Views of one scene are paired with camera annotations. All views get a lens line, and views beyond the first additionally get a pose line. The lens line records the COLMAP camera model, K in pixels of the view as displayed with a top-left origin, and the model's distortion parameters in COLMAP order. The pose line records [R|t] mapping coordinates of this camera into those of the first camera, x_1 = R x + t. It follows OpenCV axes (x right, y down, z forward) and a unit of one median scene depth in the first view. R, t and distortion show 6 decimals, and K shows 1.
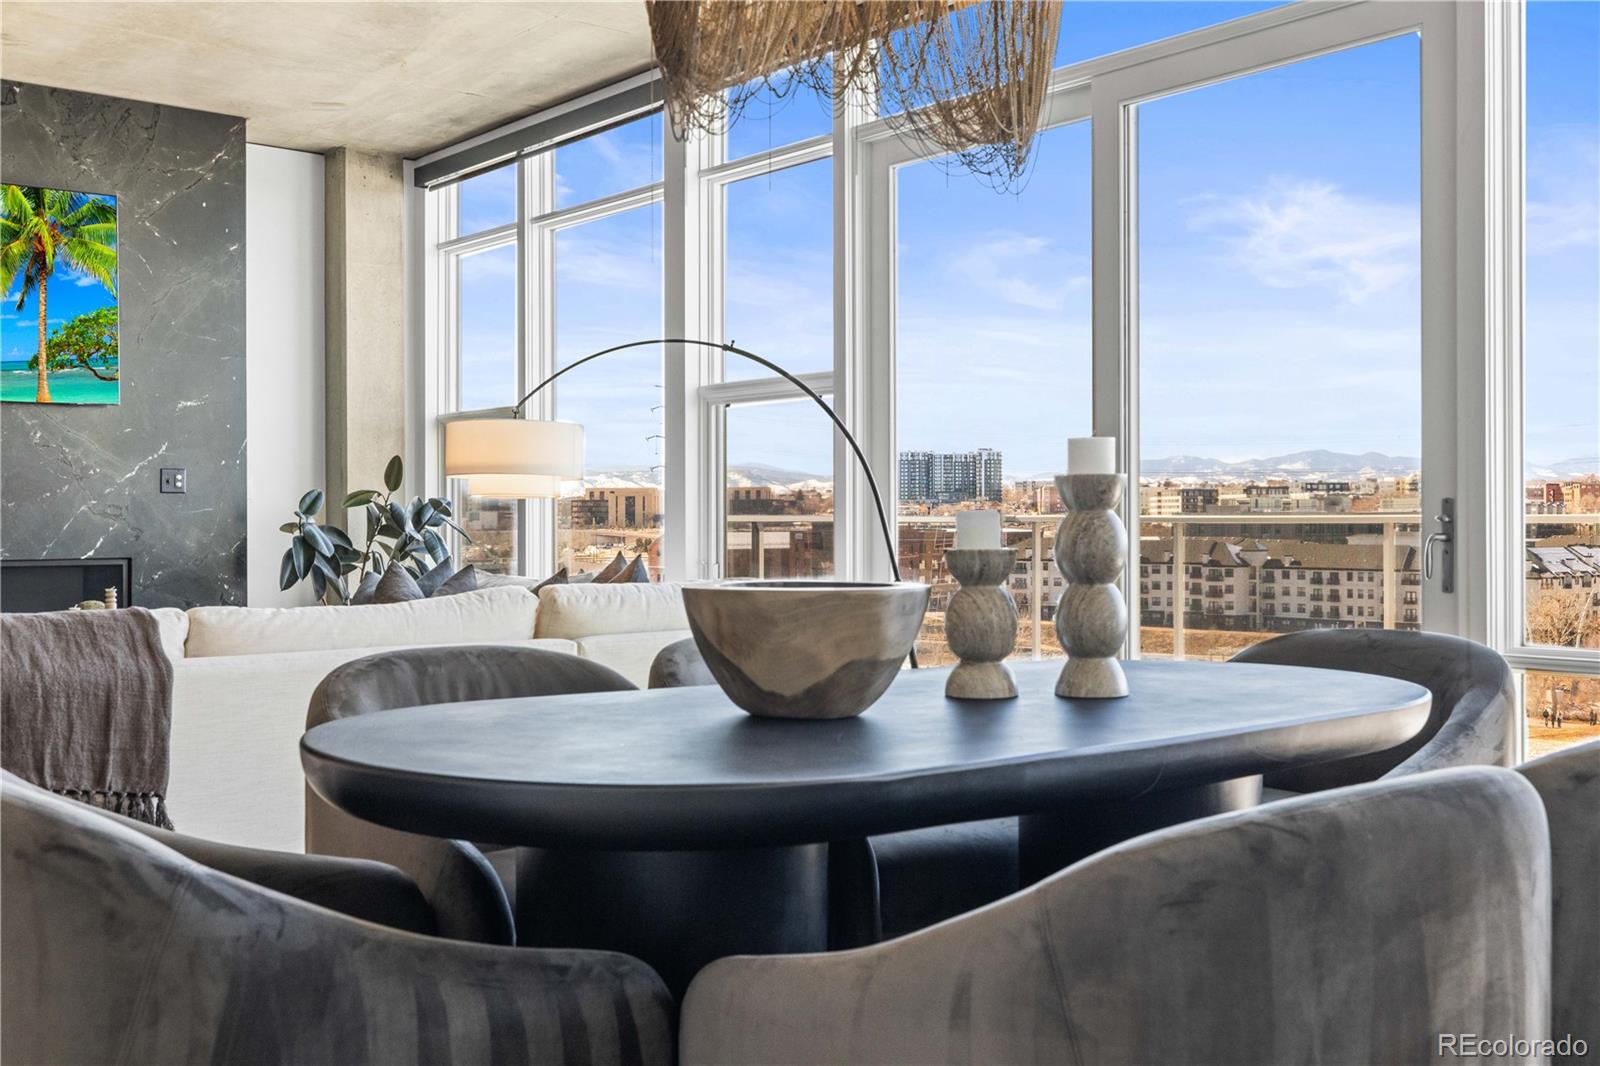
lens RADIAL K [[1602.3, 0, 804.0], [0, 1602.3, 518.1], [0, 0, 1]] dist [0.004942, 0.001159]
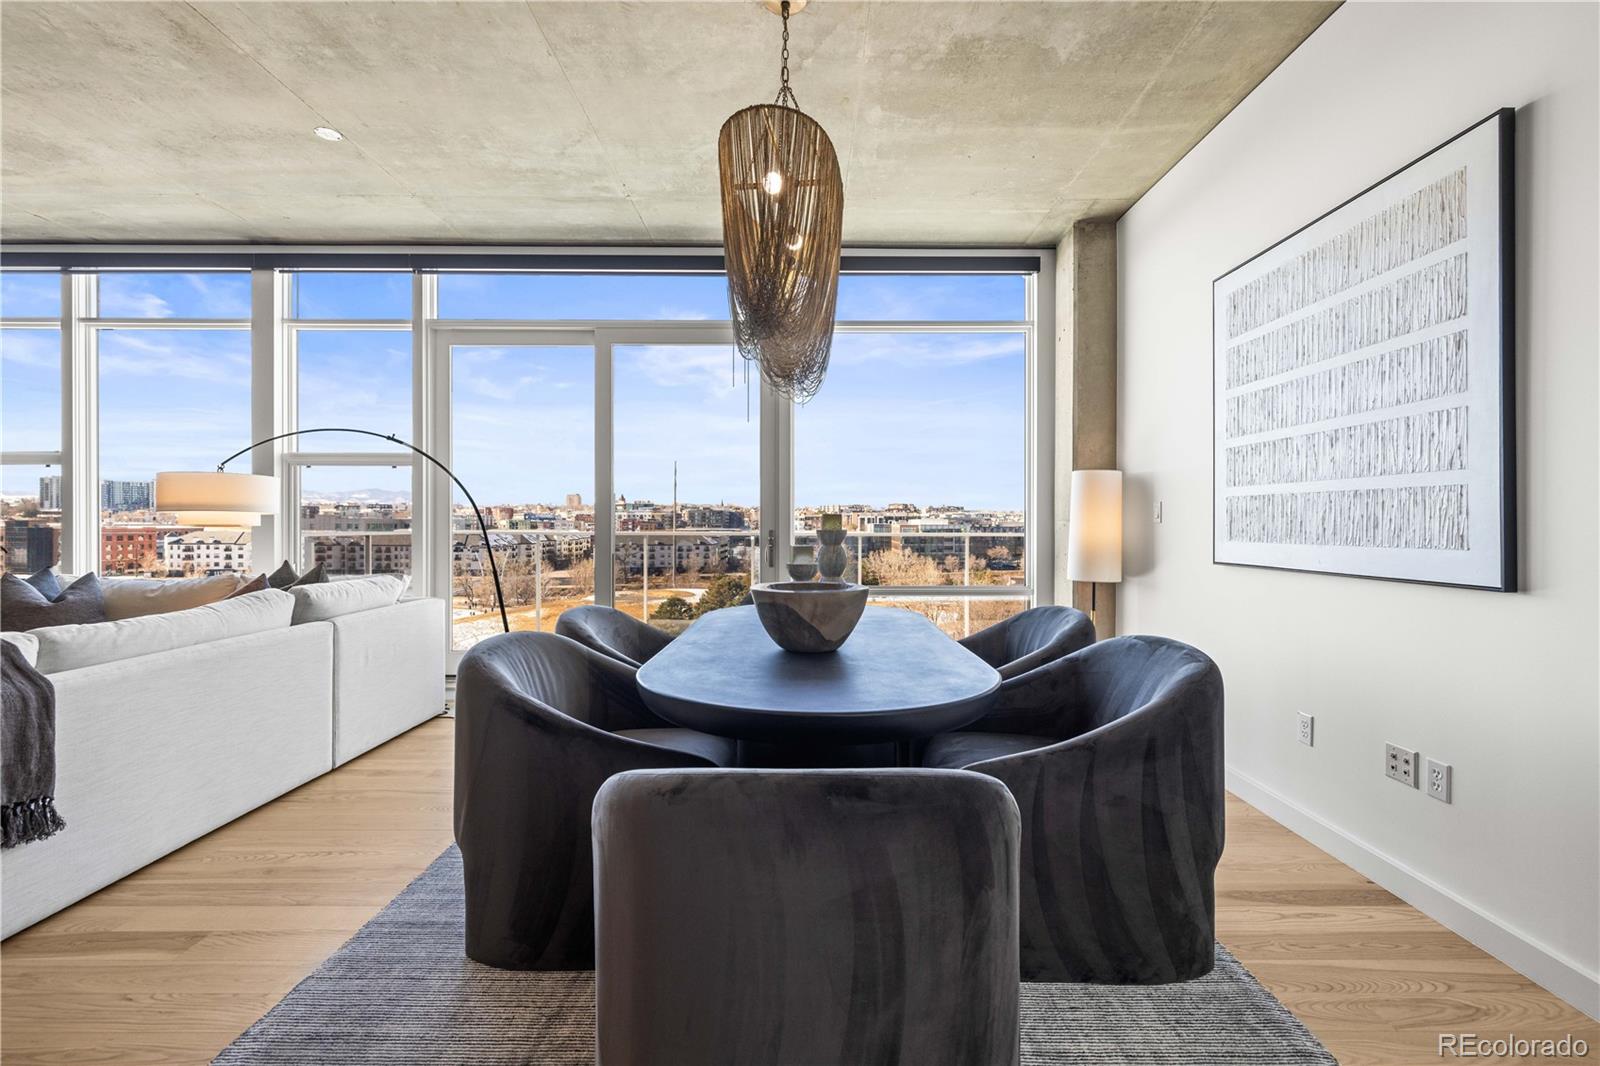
lens RADIAL K [[682.1, 0, 803.8], [0, 682.1, 525.5], [0, 0, 1]] dist [0.000911, 0.000181]
pose [[0.643125, 0.000722, 0.765761, -0.234454], [-0.005003, 0.999982, 0.003259, -0.013812], [-0.765745, -0.005928, 0.643117, 0.150441]]
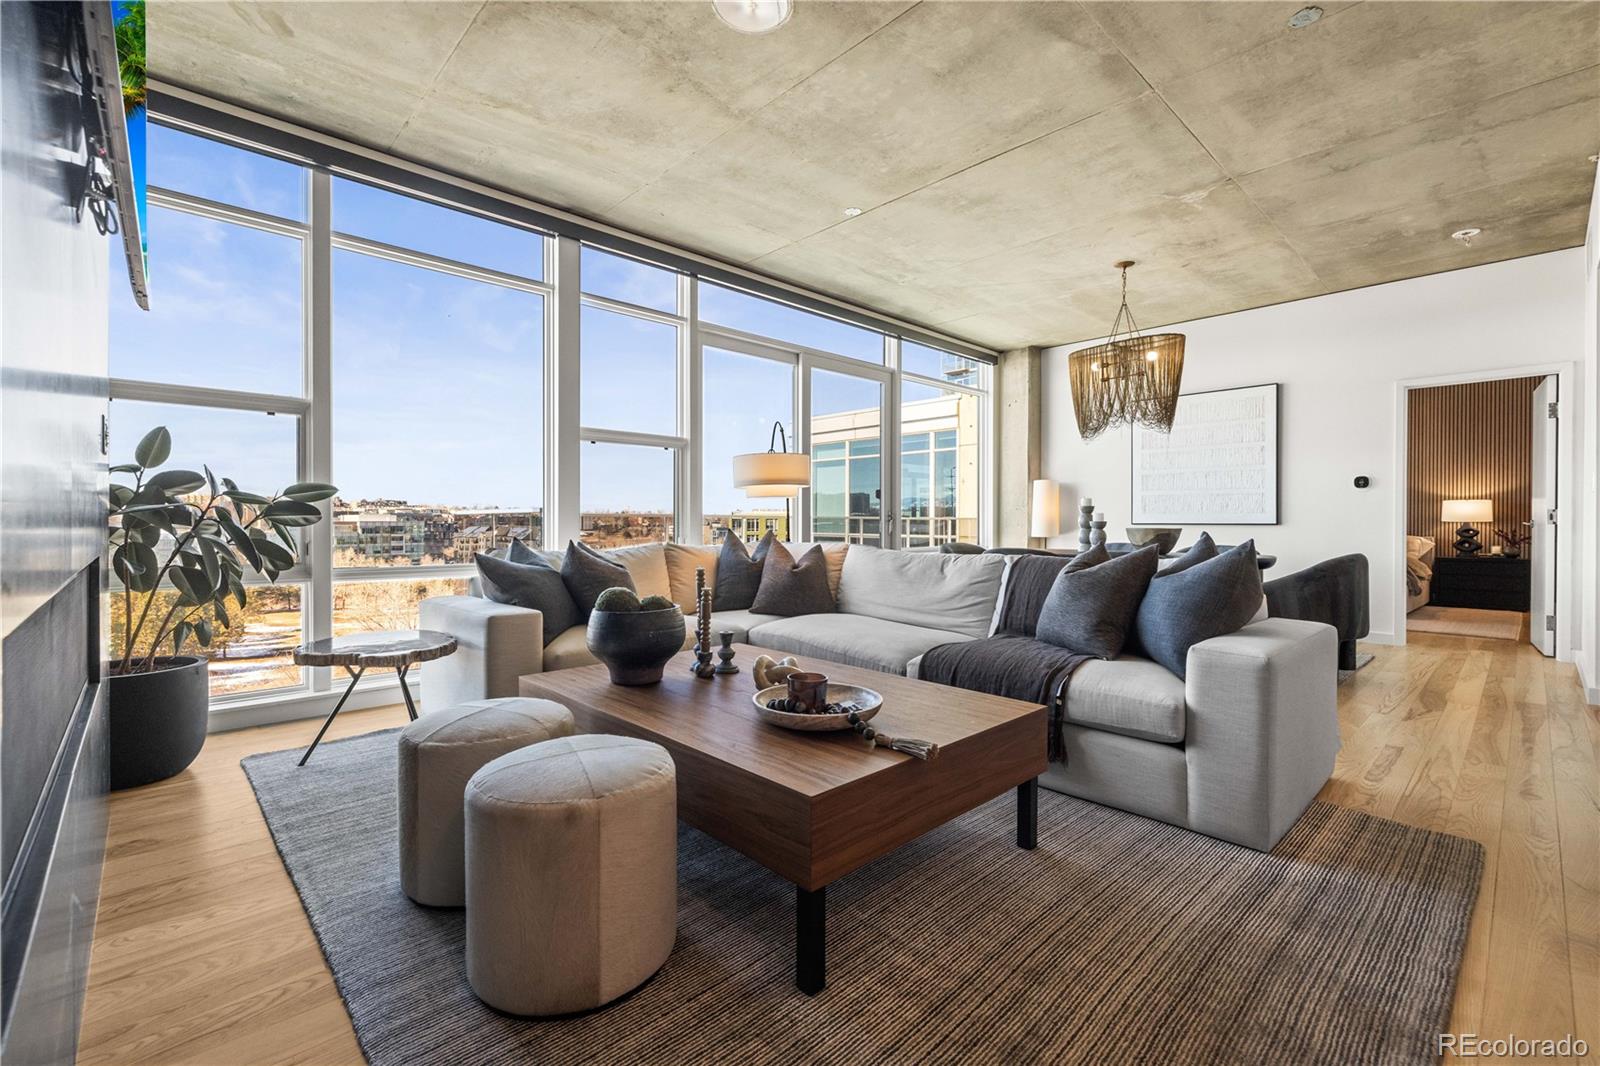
lens RADIAL K [[691.4, 0, 804.2], [0, 691.4, 526.8], [0, 0, 1]] dist [0.000408, -0.000024]
pose [[-0.059065, -0.005624, 0.998238, -0.706929], [-0.005042, 0.999973, 0.005336, 0.010890], [-0.998241, -0.004718, -0.059092, 0.755769]]
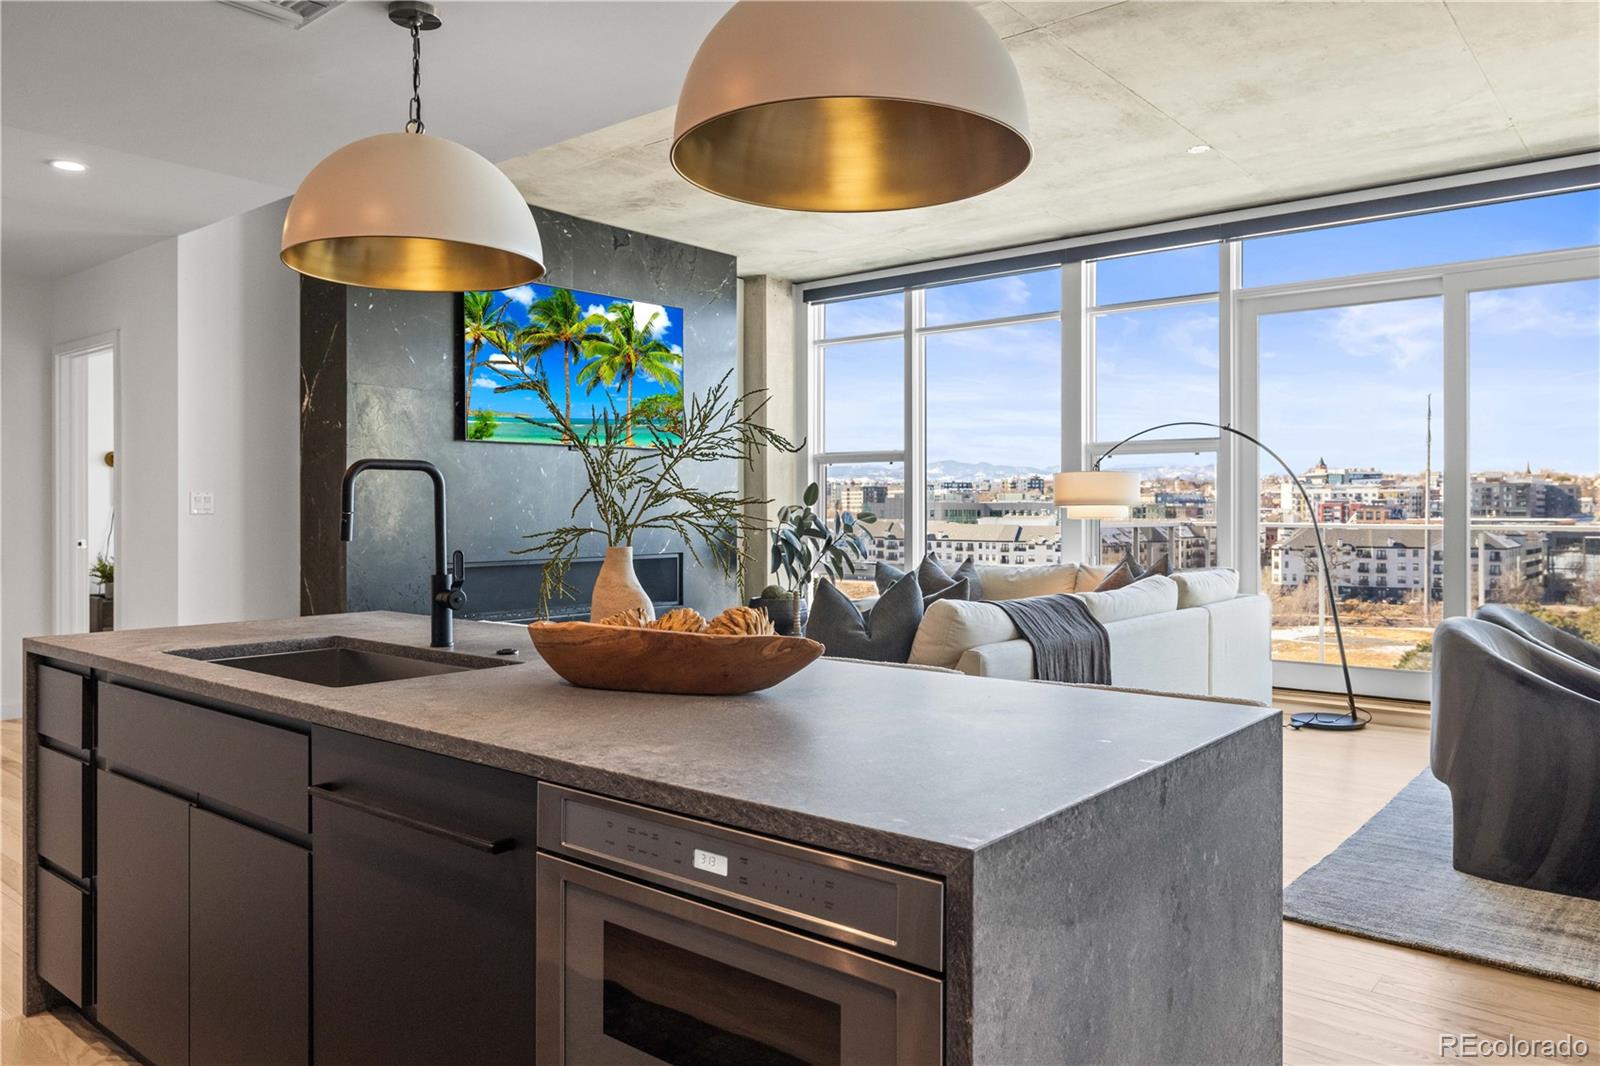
lens RADIAL K [[1124.7, 0, 804.7], [0, 1124.7, 505.3], [0, 0, 1]] dist [0.005196, -0.001821]
pose [[0.983404, 0.001594, 0.181422, -0.503200], [-0.001506, 0.999999, -0.000625, -0.018667], [-0.181422, 0.000341, 0.983405, -0.042372]]
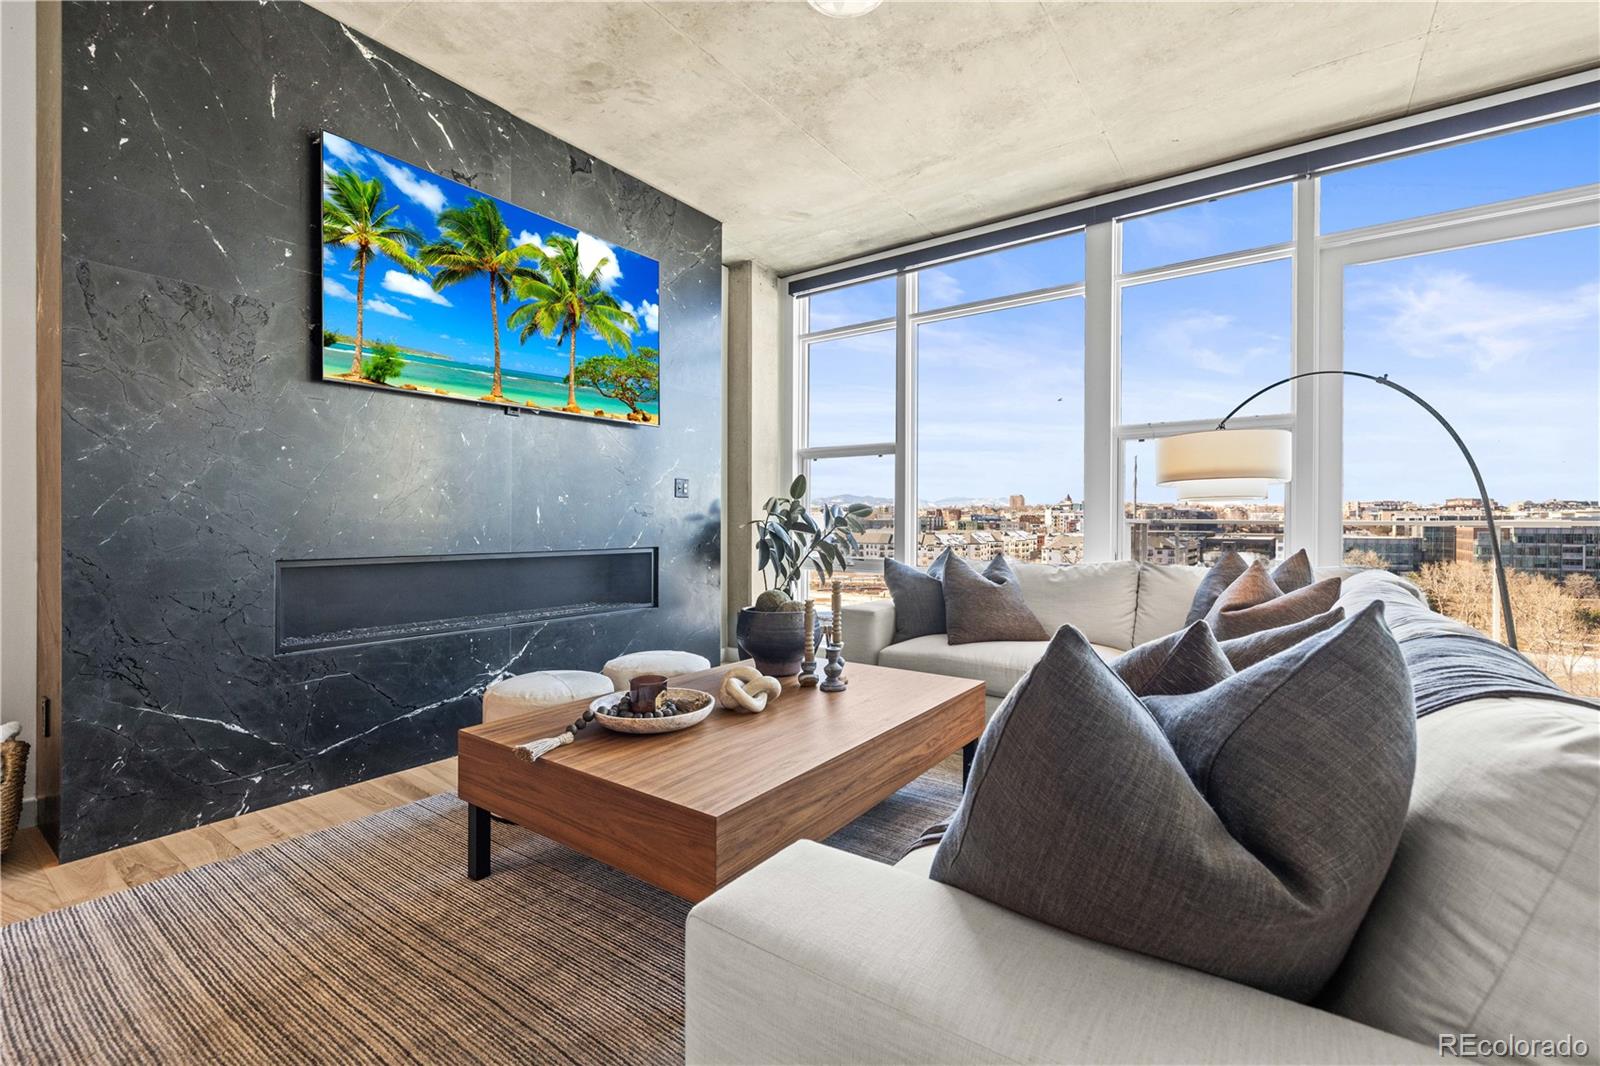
lens RADIAL K [[687.5, 0, 804.7], [0, 687.5, 524.2], [0, 0, 1]] dist [-0.000066, -0.000095]
pose [[0.969283, 0.005754, 0.245883, -0.446436], [-0.006778, 0.999972, 0.003316, 0.003855], [-0.245857, -0.004881, 0.969294, 0.441245]]
